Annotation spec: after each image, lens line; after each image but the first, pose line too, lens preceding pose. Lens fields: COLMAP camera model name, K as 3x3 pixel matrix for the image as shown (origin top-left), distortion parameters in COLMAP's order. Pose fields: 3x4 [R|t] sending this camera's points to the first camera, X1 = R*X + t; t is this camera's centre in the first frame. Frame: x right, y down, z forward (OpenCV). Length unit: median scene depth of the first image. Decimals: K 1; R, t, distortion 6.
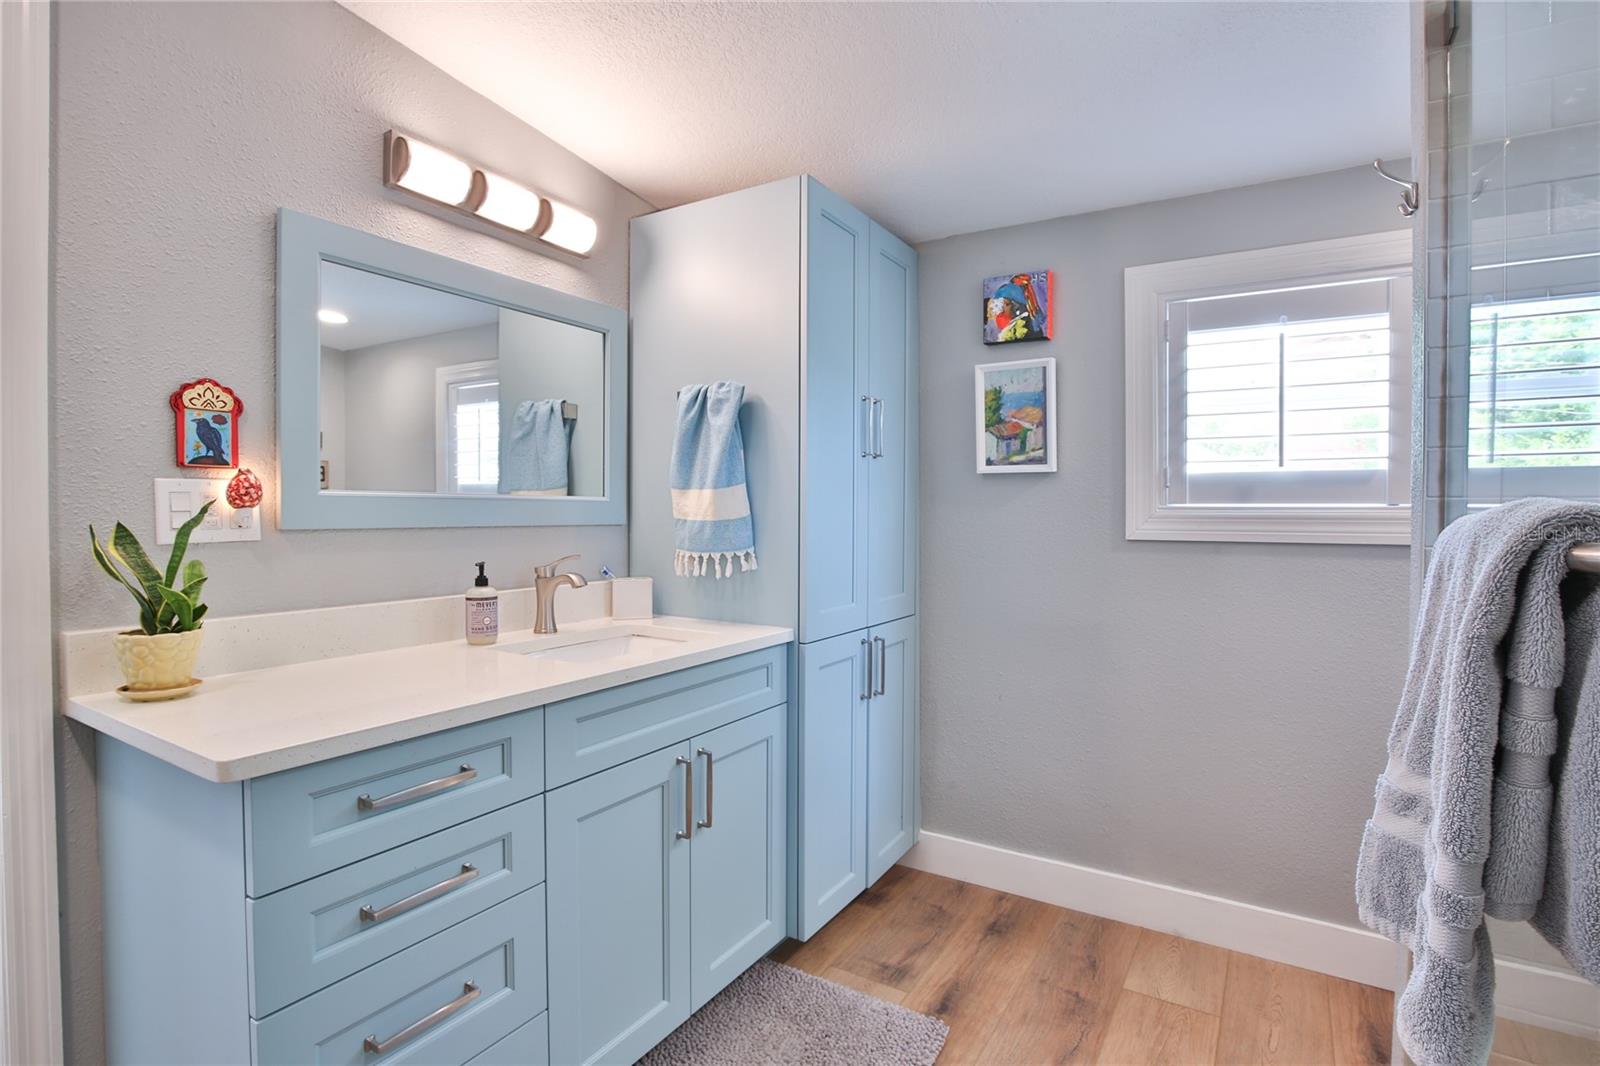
lens RADIAL K [[774.5, 0, 813.0], [0, 774.5, 531.6], [0, 0, 1]] dist [-0.039148, 0.007615]
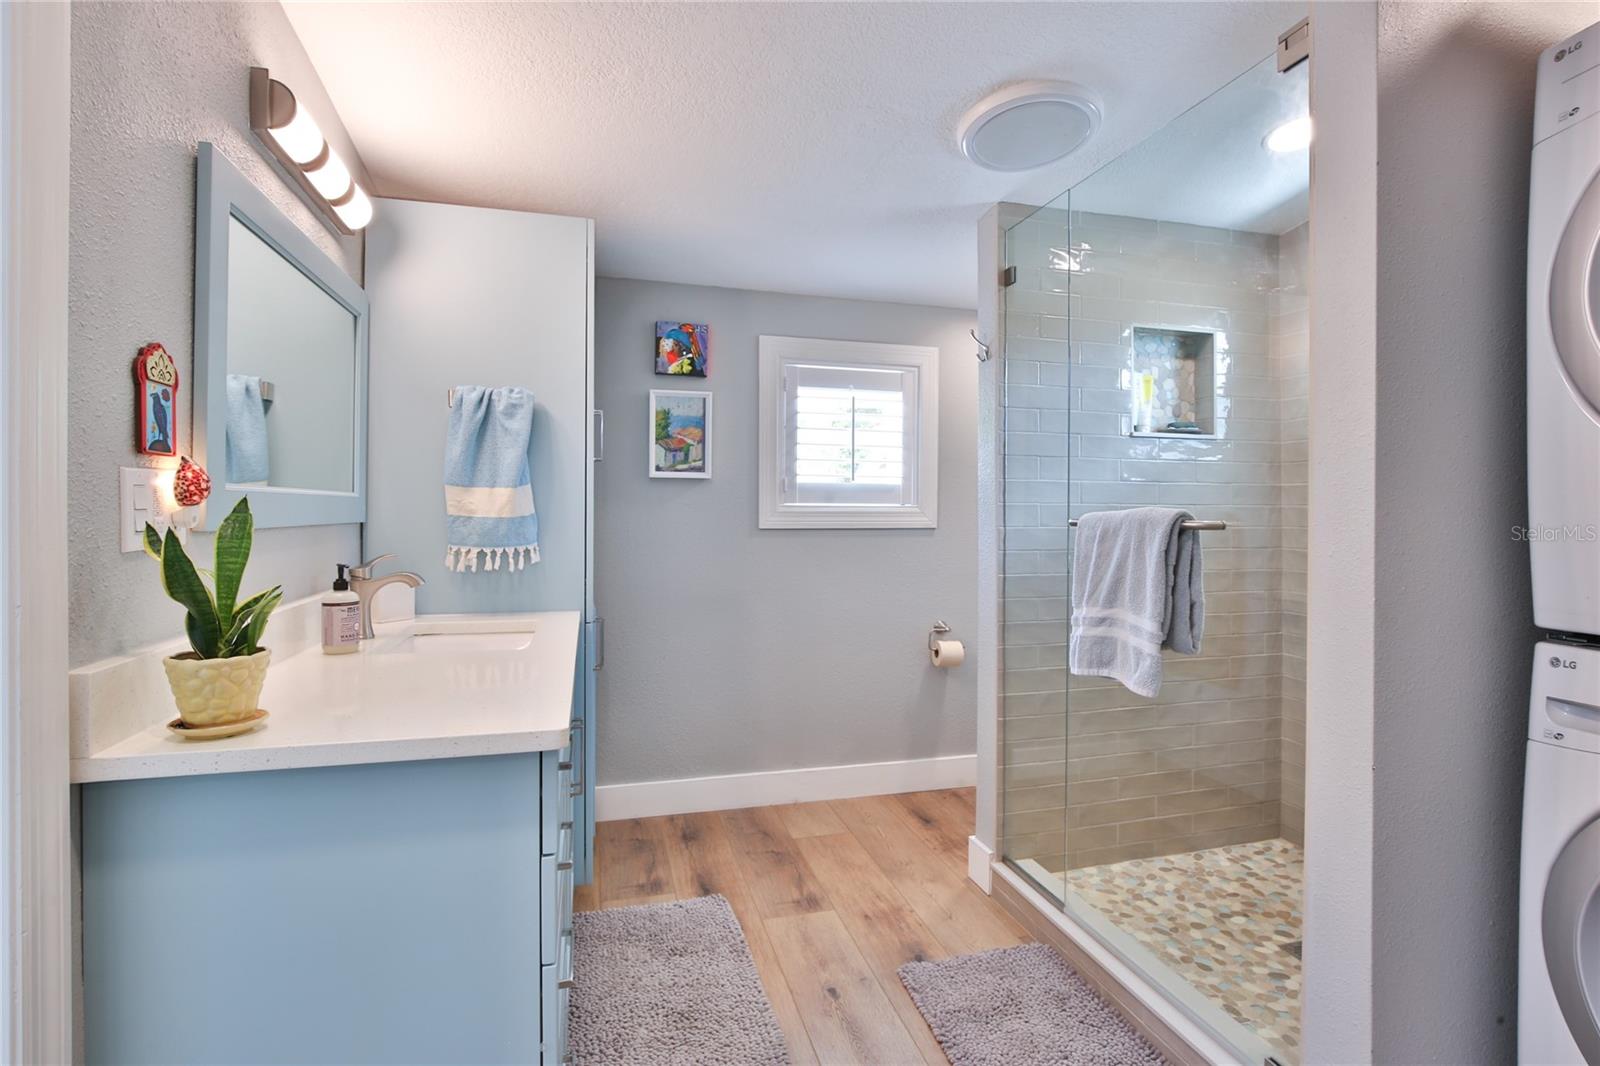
lens RADIAL K [[781.8, 0, 824.7], [0, 781.8, 518.2], [0, 0, 1]] dist [-0.035082, 0.000844]
pose [[0.668779, -0.008327, 0.743415, -0.550689], [0.016333, 0.999861, -0.003494, -0.001866], [-0.743282, 0.014479, 0.668821, -0.035435]]
